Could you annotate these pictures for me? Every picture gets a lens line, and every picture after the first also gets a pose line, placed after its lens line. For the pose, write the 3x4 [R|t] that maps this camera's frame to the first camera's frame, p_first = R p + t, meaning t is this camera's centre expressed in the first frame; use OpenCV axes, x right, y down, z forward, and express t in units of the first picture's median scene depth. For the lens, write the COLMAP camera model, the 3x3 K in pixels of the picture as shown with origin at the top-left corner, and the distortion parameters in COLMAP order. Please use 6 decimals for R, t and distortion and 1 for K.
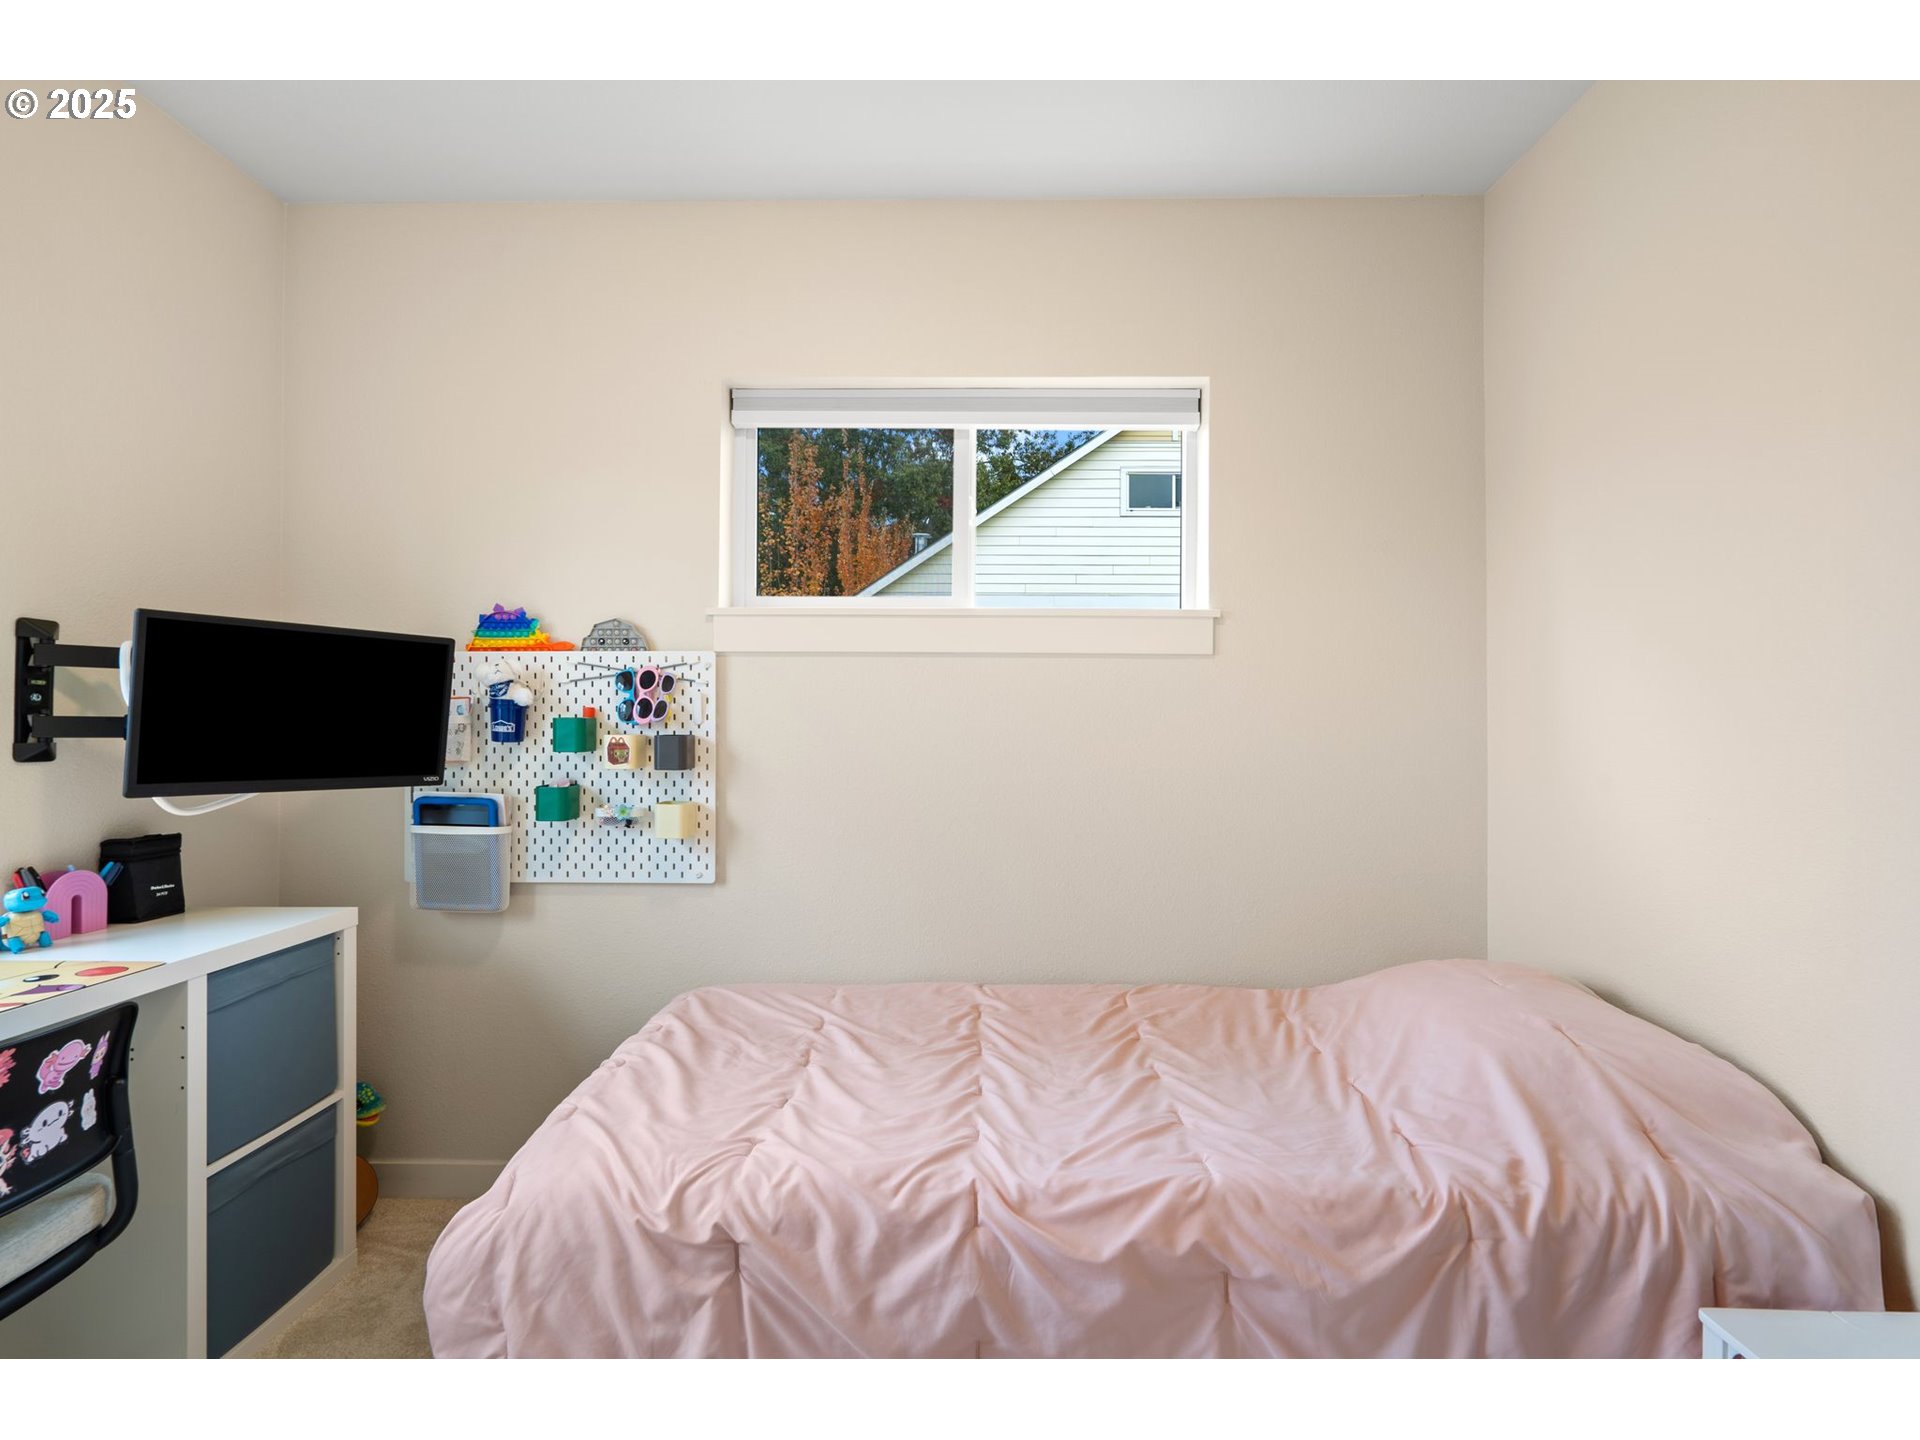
lens RADIAL K [[872.1, 0, 962.5], [0, 872.1, 720.7], [0, 0, 1]] dist [-0.003004, 0.001675]
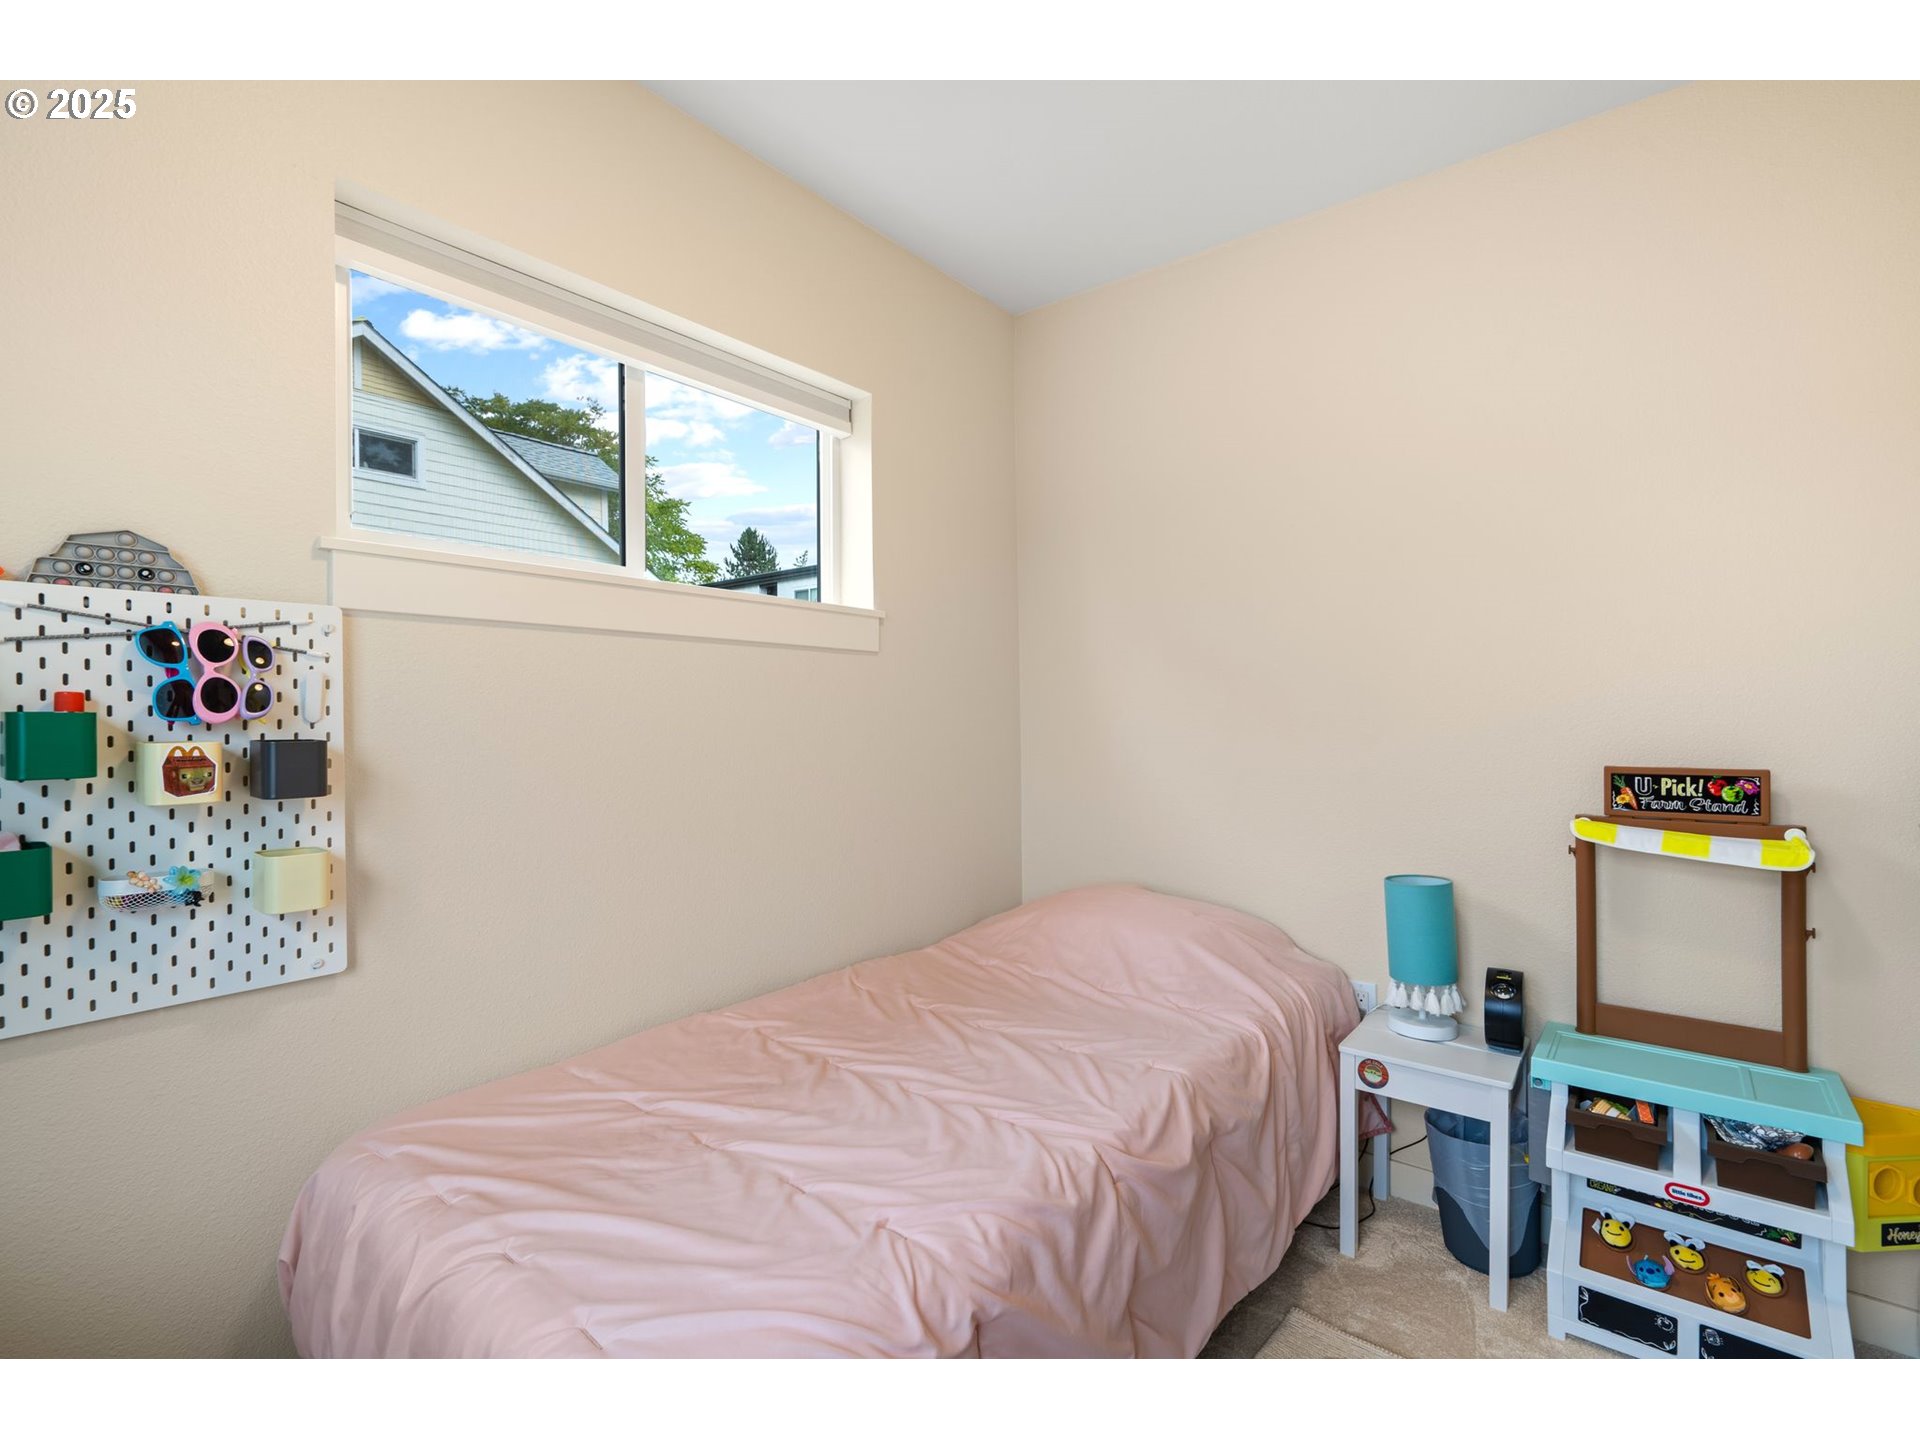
lens RADIAL K [[848.8, 0, 959.0], [0, 848.8, 723.7], [0, 0, 1]] dist [-0.000746, 0.000437]
pose [[0.633994, -0.013966, 0.773212, -0.563852], [0.006755, 0.999899, 0.012521, 0.000890], [-0.773308, -0.002715, 0.634024, 0.306821]]
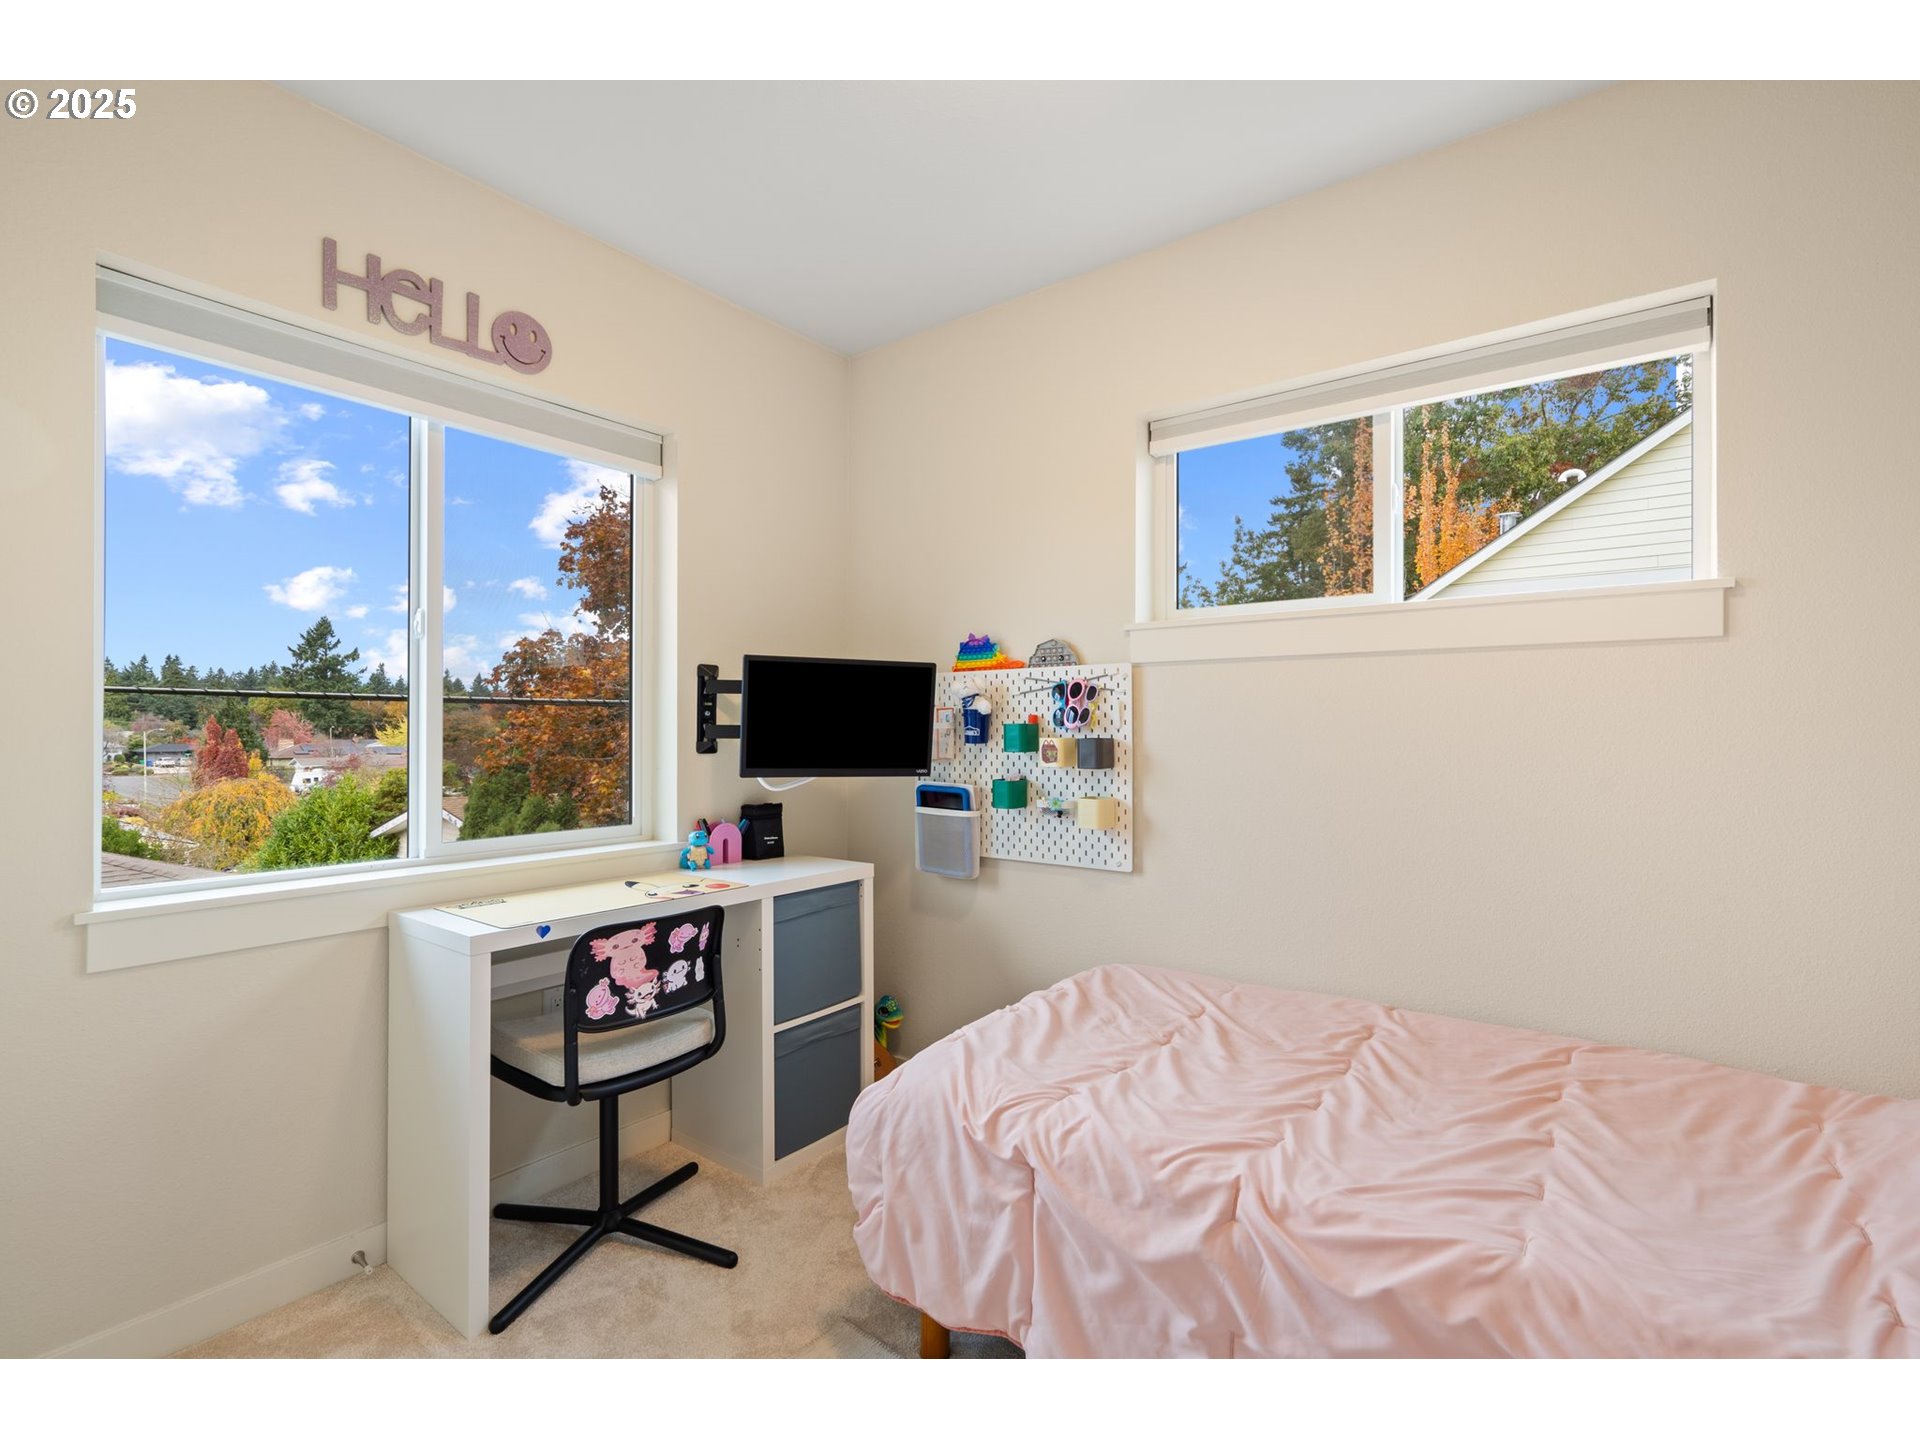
lens RADIAL K [[848.2, 0, 990.7], [0, 848.2, 725.6], [0, 0, 1]] dist [-0.007030, 0.001031]
pose [[0.819103, -0.005948, -0.573615, 0.221540], [0.005217, 0.999982, -0.002920, 0.002689], [0.573622, -0.000601, 0.819120, 0.018262]]
